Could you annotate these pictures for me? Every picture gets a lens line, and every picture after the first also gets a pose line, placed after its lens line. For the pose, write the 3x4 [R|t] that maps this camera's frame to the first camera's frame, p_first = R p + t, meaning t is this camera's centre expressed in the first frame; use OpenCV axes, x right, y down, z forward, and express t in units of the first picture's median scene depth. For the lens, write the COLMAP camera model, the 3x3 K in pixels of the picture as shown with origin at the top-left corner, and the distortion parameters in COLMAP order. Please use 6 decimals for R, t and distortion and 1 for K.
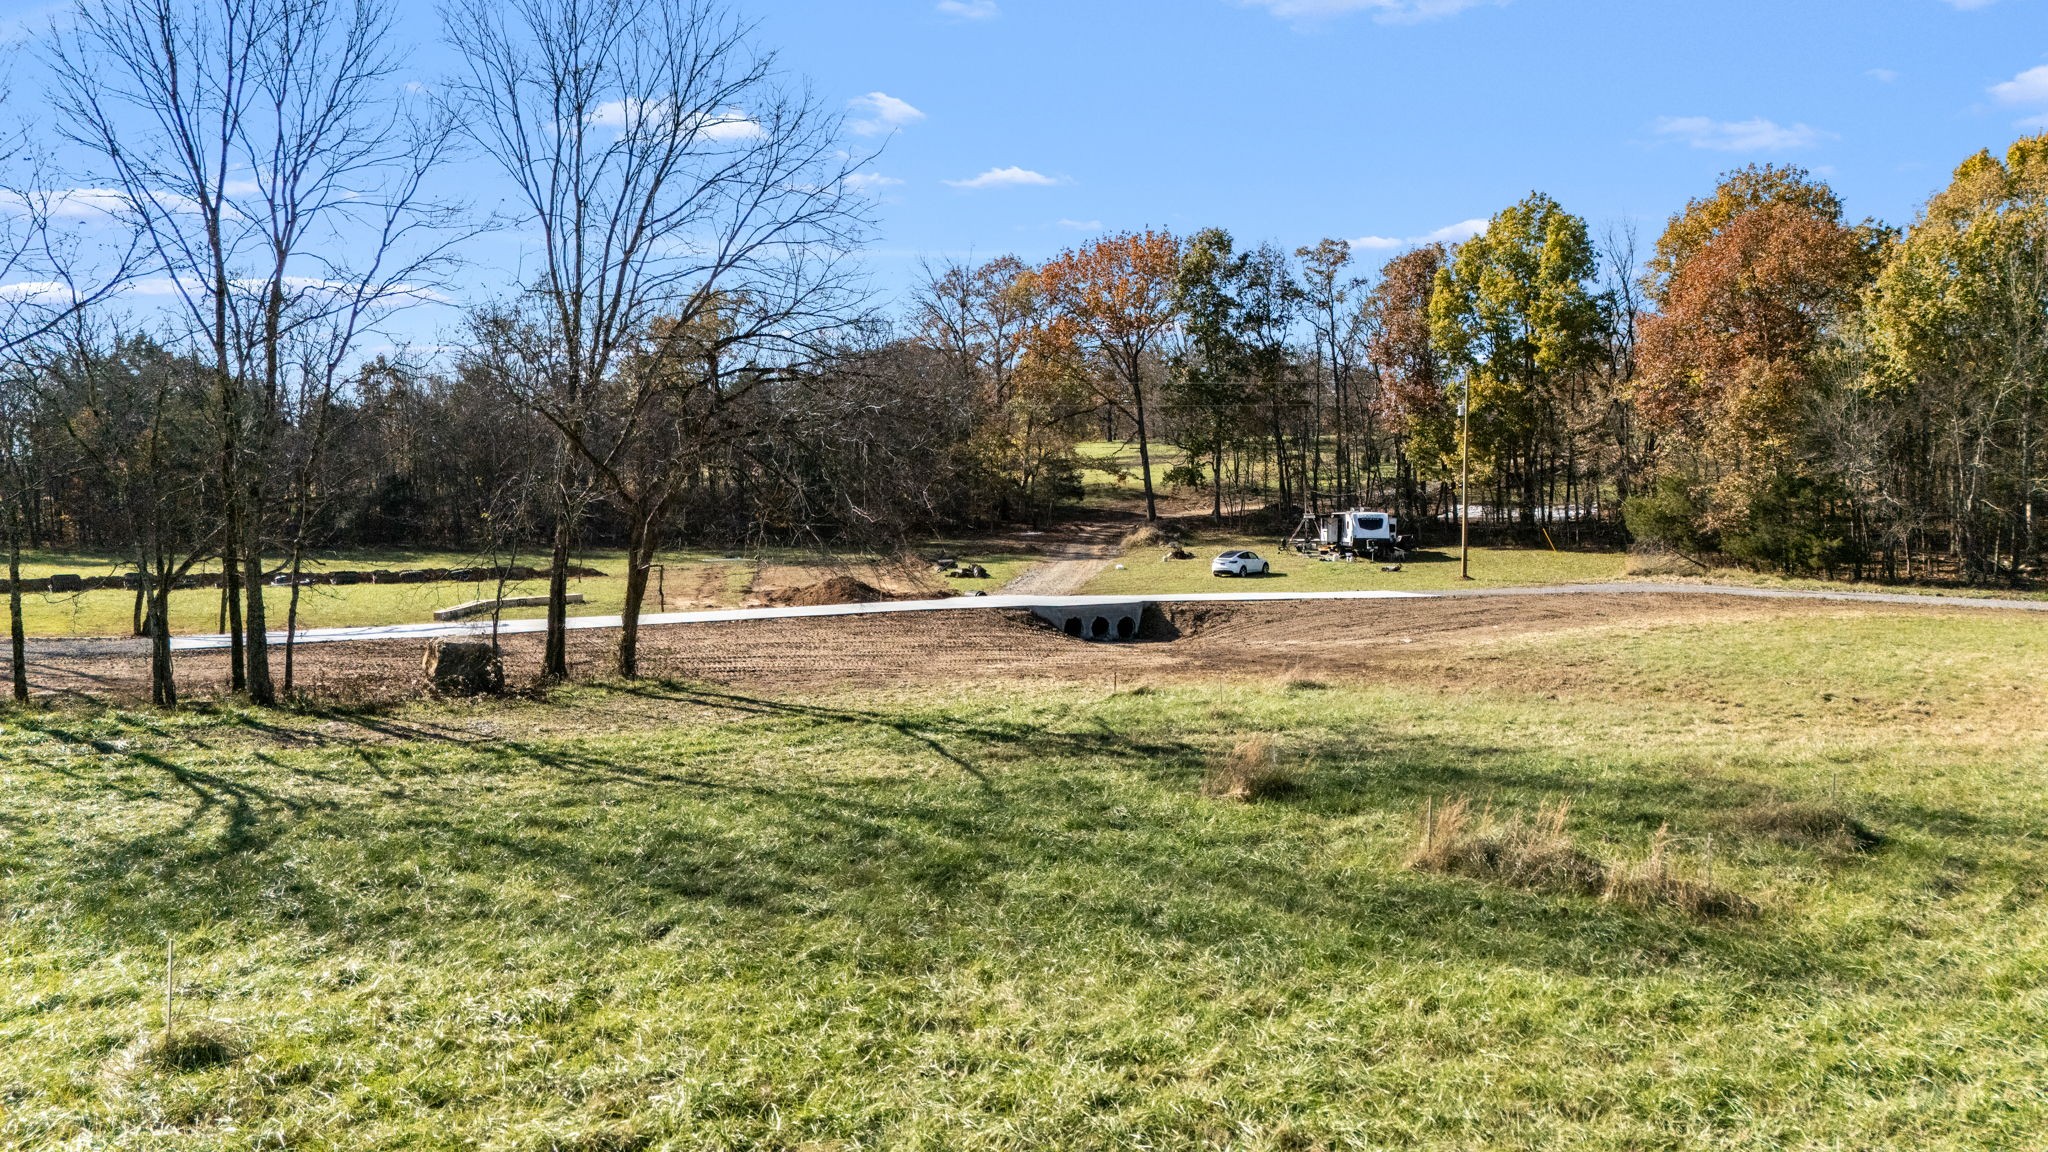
lens RADIAL K [[1444.9, 0, 983.1], [0, 1444.9, 569.2], [0, 0, 1]] dist [0.079228, -0.061486]
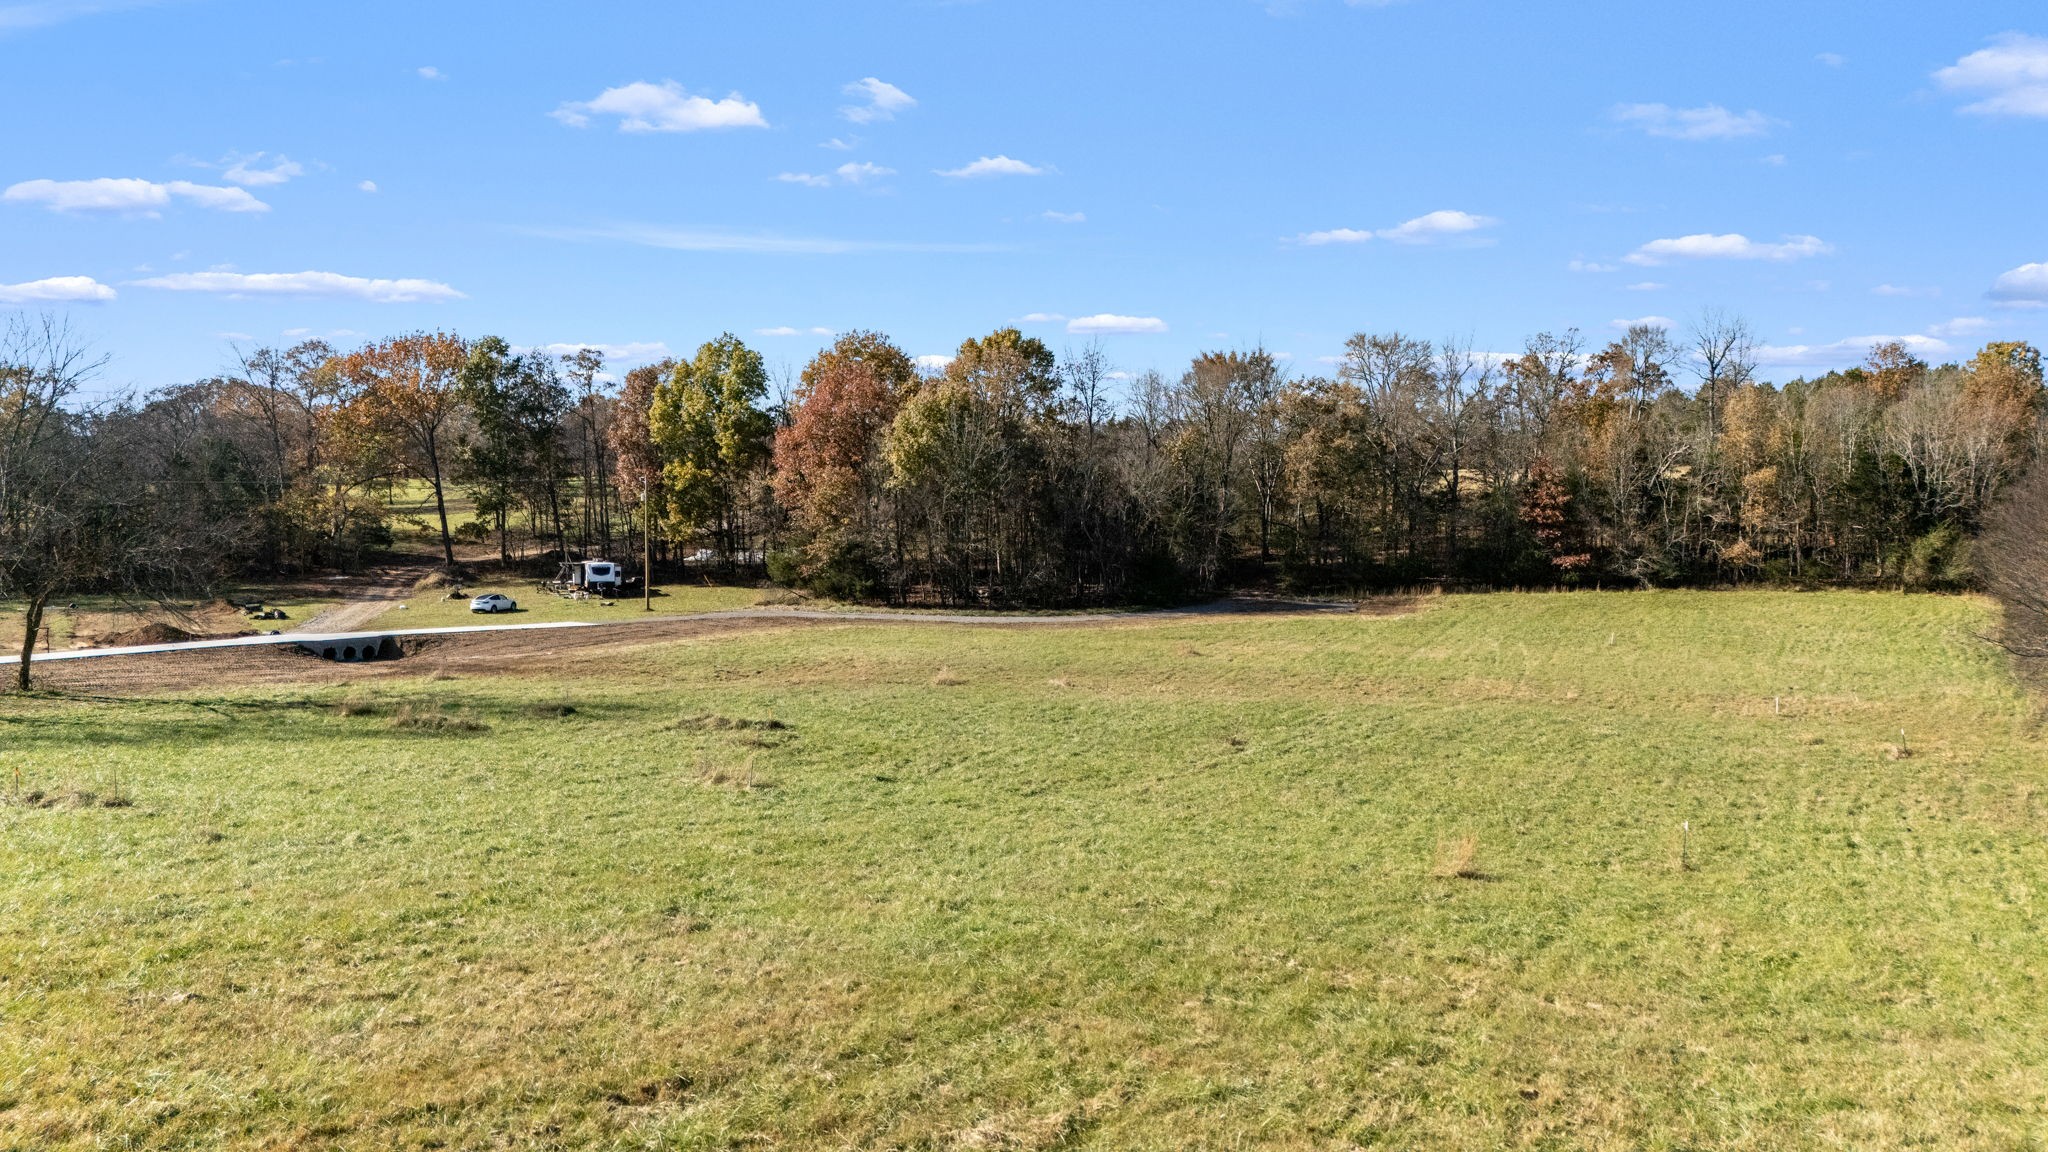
lens RADIAL K [[1444.9, 0, 983.1], [0, 1444.9, 569.2], [0, 0, 1]] dist [0.079228, -0.061486]
pose [[0.913607, -0.013759, 0.406365, 0.036078], [0.019173, 0.999773, -0.009255, -0.013025], [-0.406146, 0.016246, 0.913664, -0.417182]]
